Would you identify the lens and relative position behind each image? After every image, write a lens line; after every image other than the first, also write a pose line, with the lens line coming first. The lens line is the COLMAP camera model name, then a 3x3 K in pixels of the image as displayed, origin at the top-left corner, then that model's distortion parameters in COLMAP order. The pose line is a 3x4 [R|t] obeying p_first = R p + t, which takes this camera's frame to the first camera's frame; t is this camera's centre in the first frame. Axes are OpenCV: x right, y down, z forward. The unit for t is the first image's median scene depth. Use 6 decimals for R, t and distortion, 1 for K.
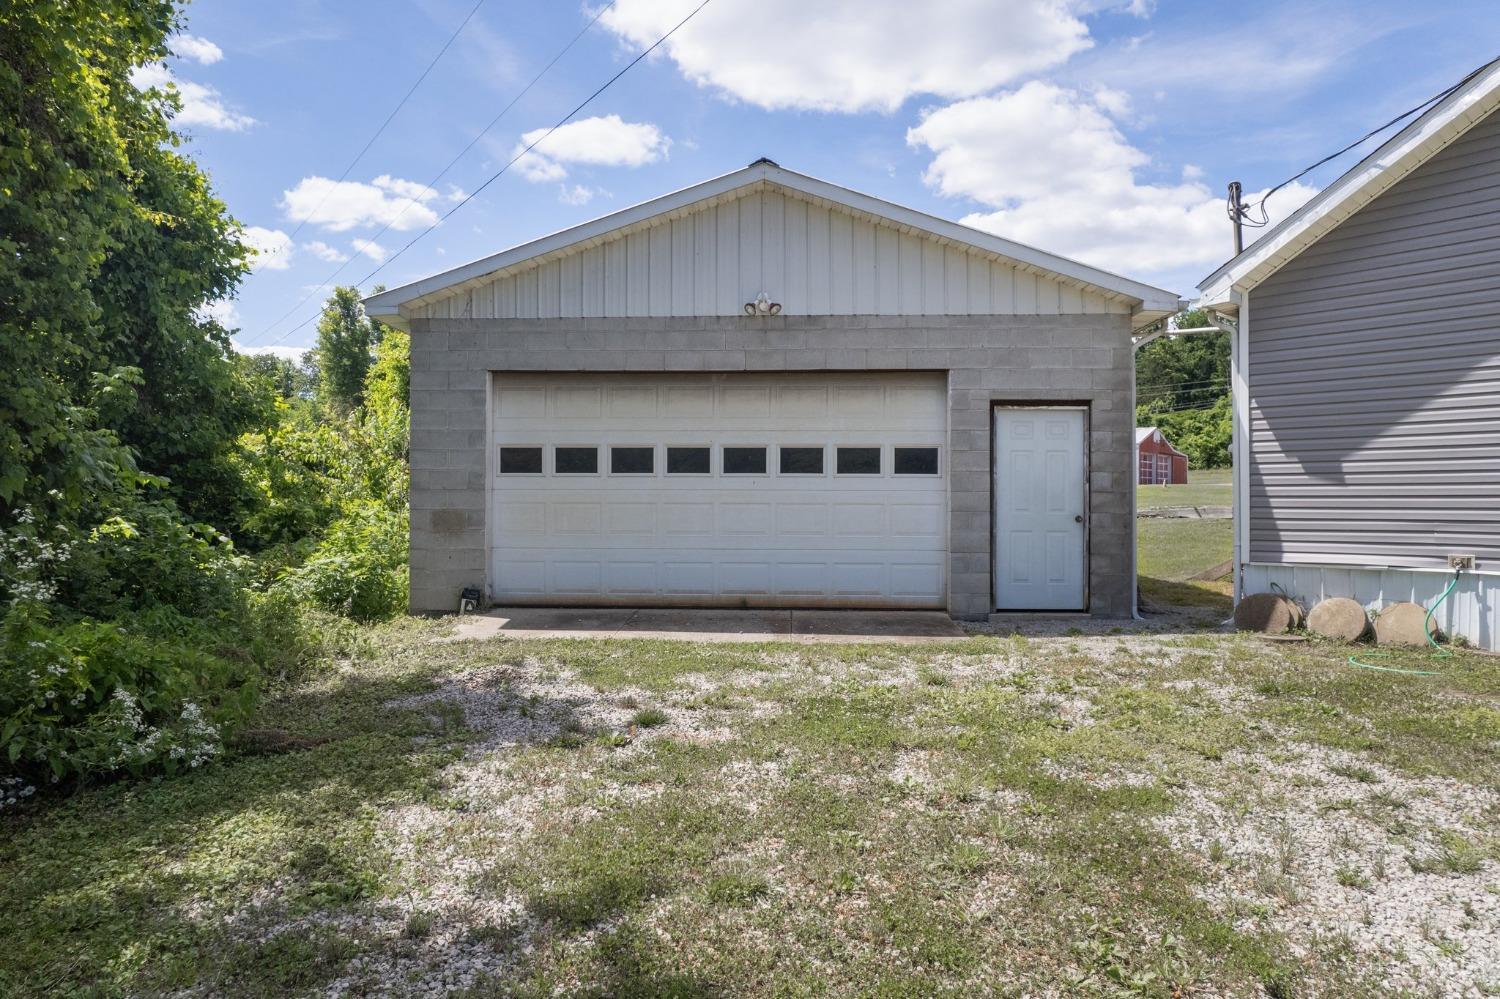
lens RADIAL K [[984.6, 0, 748.4], [0, 984.6, 493.3], [0, 0, 1]] dist [-0.005178, -0.108661]
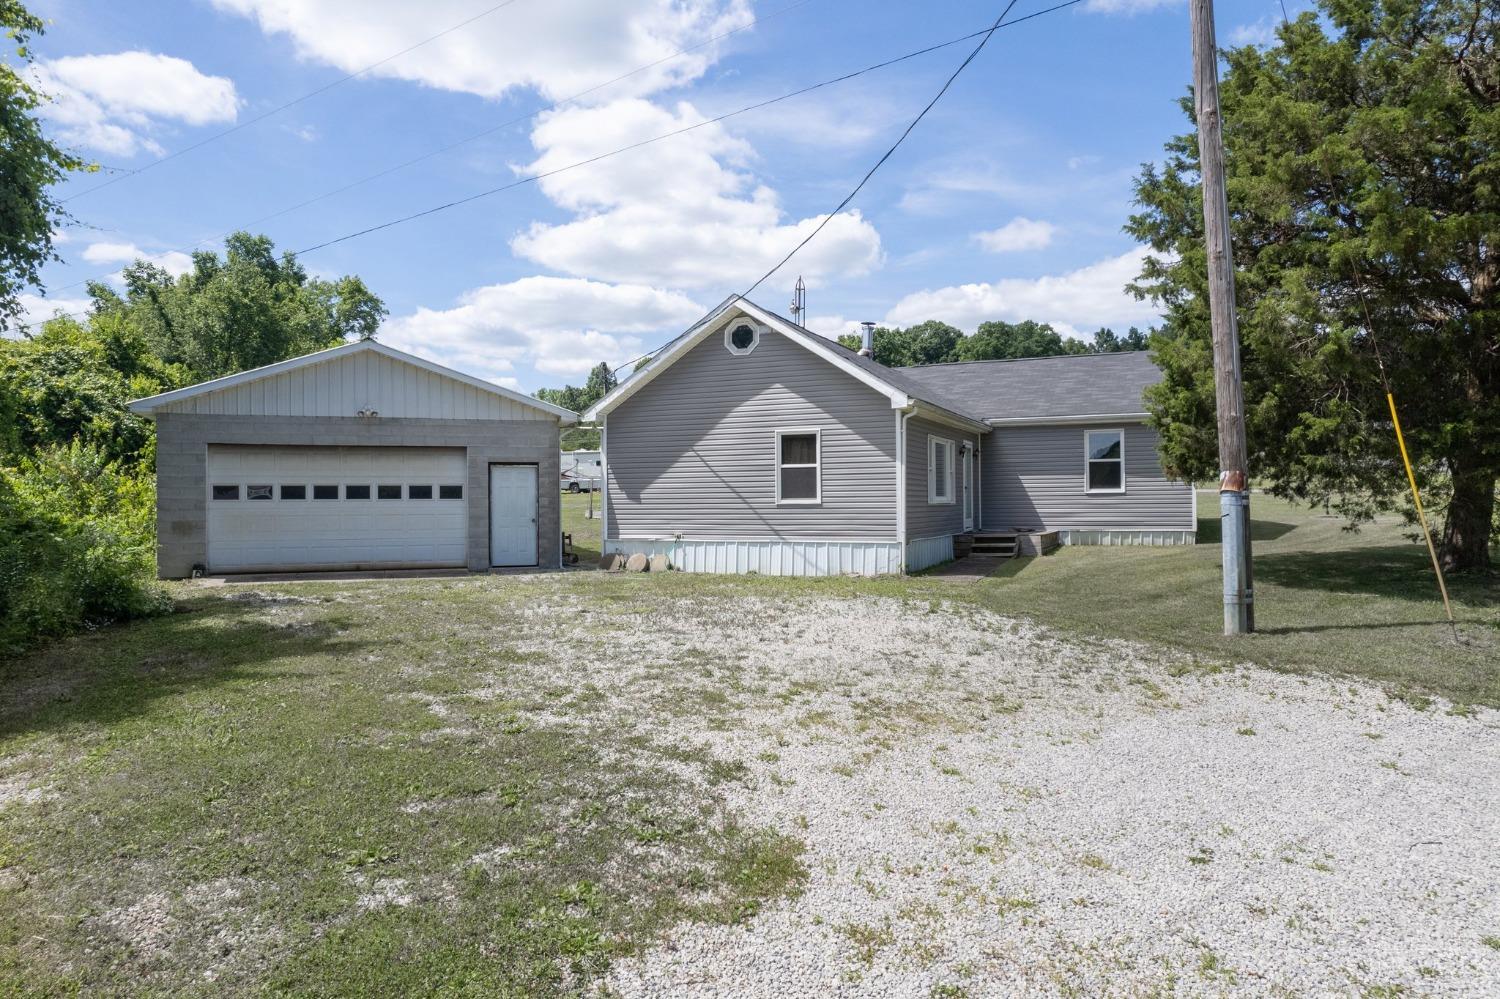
lens RADIAL K [[984.6, 0, 748.4], [0, 984.6, 493.3], [0, 0, 1]] dist [-0.005178, -0.108661]
pose [[0.920334, -0.004923, 0.391104, -0.051570], [0.007157, 0.999965, -0.004253, -0.018583], [-0.391069, 0.006713, 0.920337, -1.051849]]
